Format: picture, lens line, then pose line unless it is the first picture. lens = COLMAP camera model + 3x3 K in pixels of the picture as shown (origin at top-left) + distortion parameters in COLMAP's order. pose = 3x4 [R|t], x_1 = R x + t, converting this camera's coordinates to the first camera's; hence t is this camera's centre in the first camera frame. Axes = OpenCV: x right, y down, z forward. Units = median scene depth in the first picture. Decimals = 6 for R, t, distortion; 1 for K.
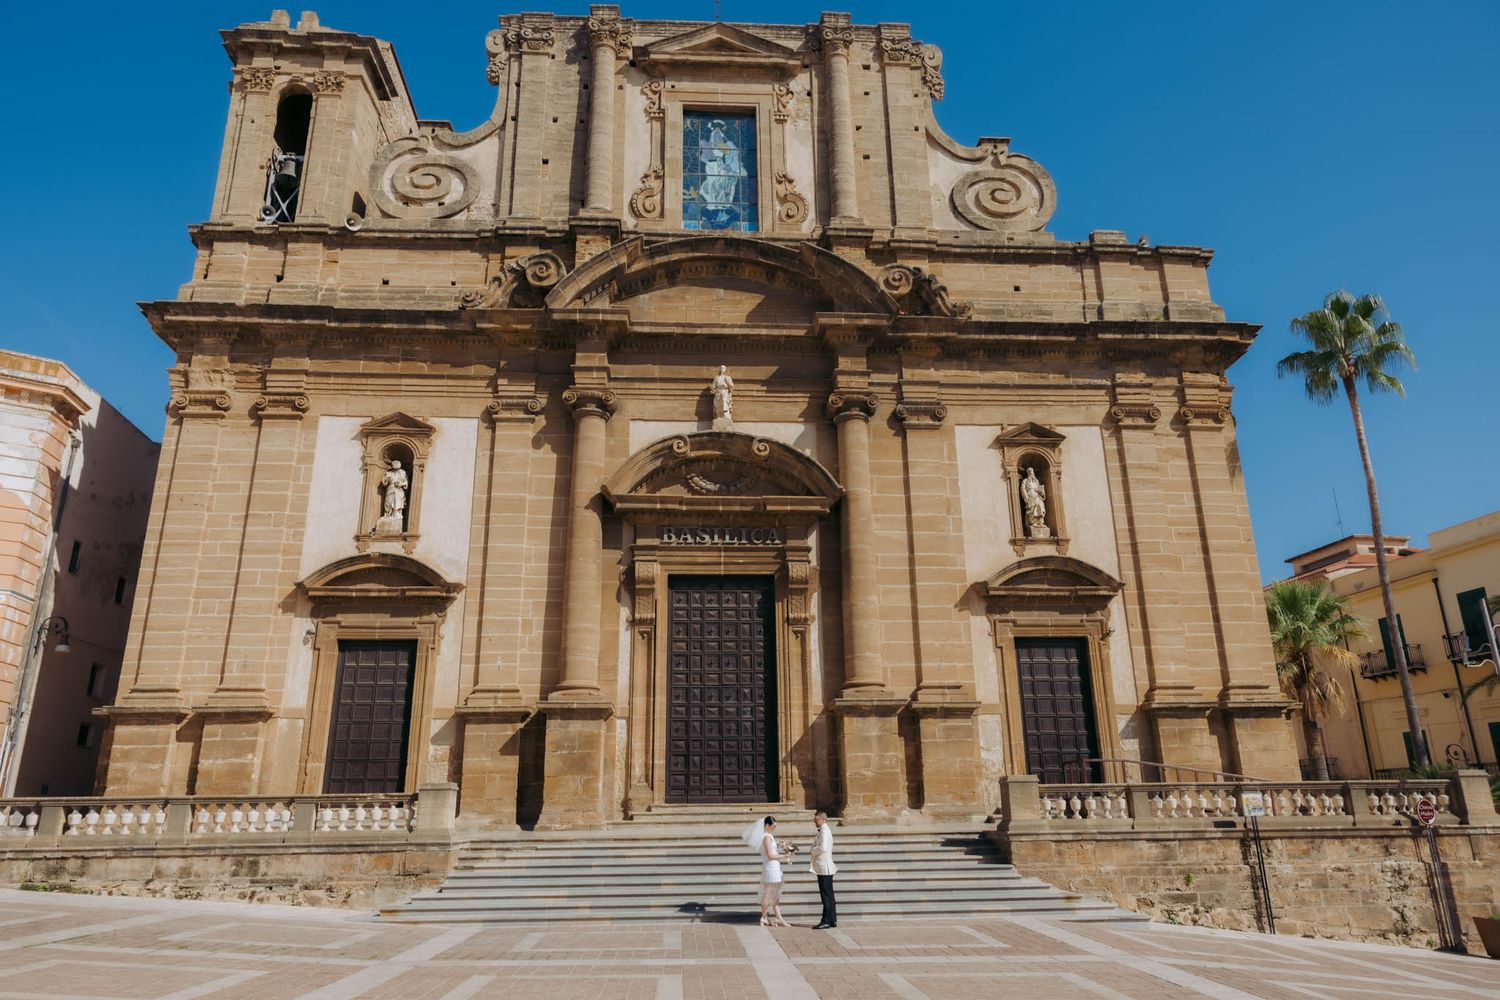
lens RADIAL K [[986.7, 0, 750.2], [0, 986.7, 508.6], [0, 0, 1]] dist [-0.004603, 0.009735]
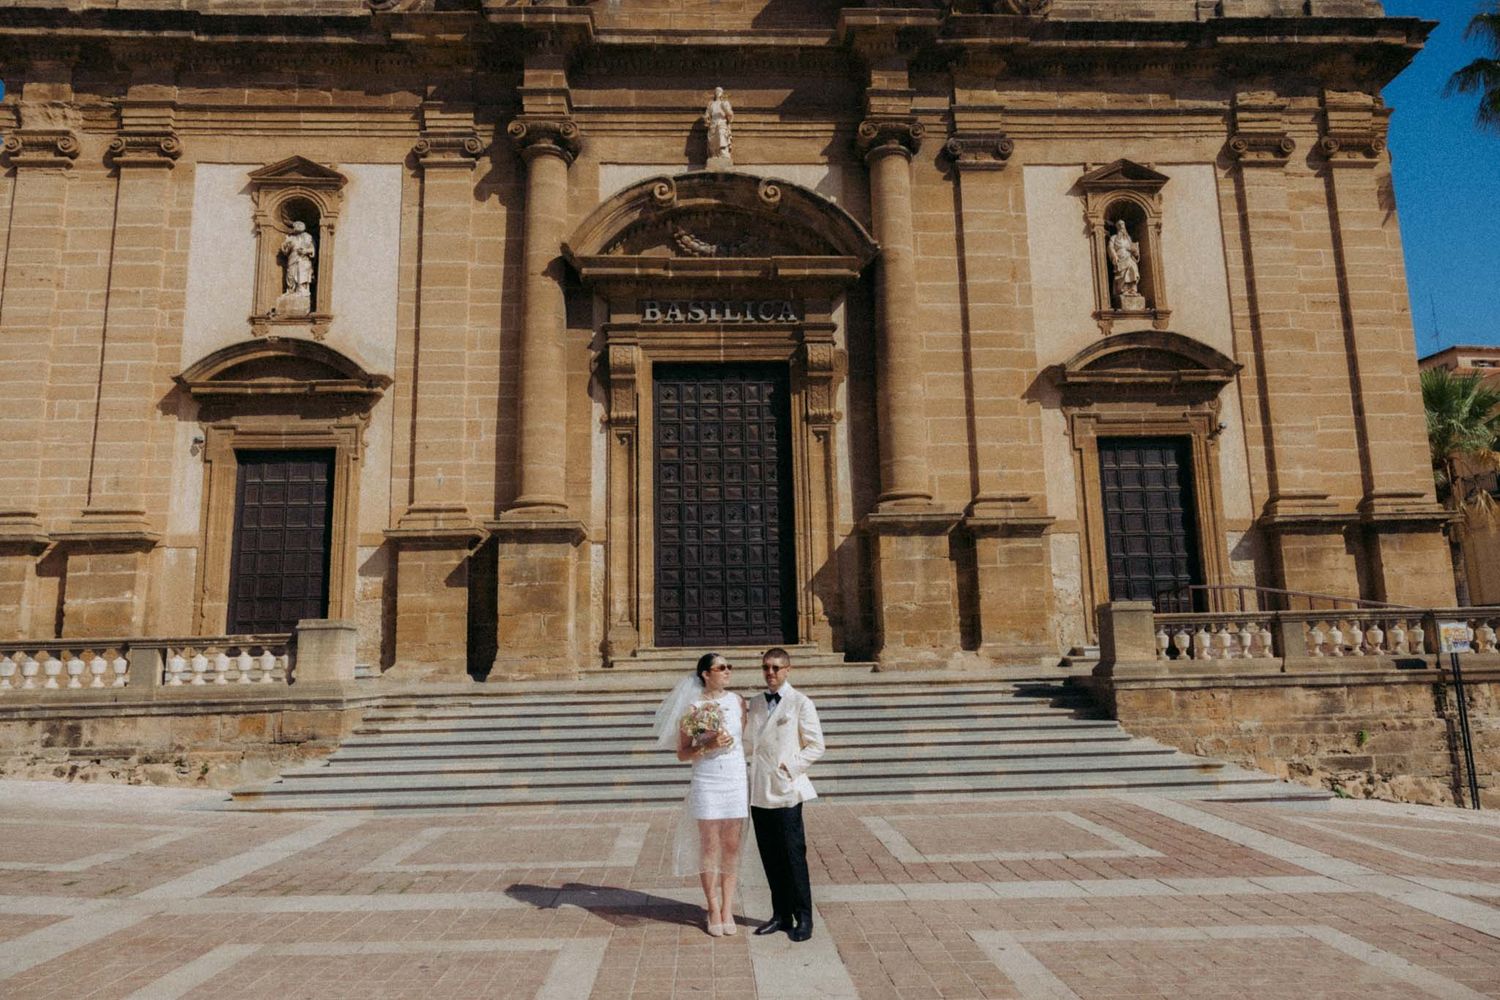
lens RADIAL K [[986.7, 0, 751.7], [0, 986.7, 504.5], [0, 0, 1]] dist [-0.004603, 0.009735]
pose [[0.999671, -0.013456, -0.021829, 0.010364], [0.016406, 0.989850, 0.141165, 0.069562], [0.019708, -0.141477, 0.989745, 0.215309]]
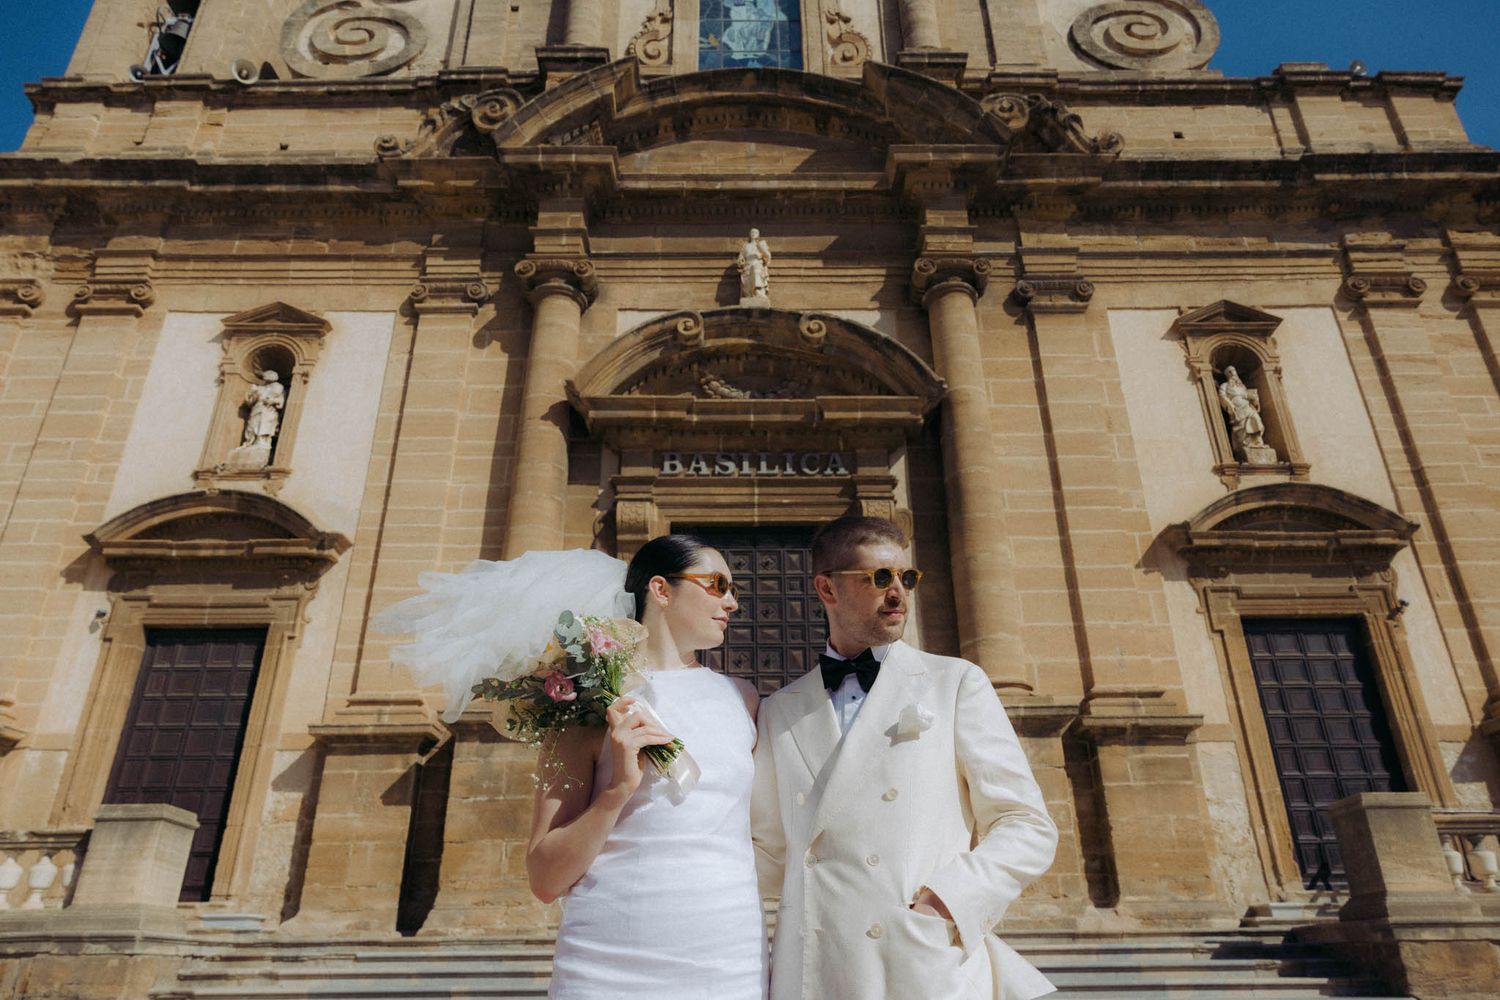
lens RADIAL K [[986.7, 0, 750.8], [0, 986.7, 505.3], [0, 0, 1]] dist [-0.004603, 0.009735]
pose [[0.997937, -0.024275, -0.059438, 0.005827], [0.015222, 0.988830, -0.148267, 0.150341], [0.062374, 0.147056, 0.987160, 0.378913]]
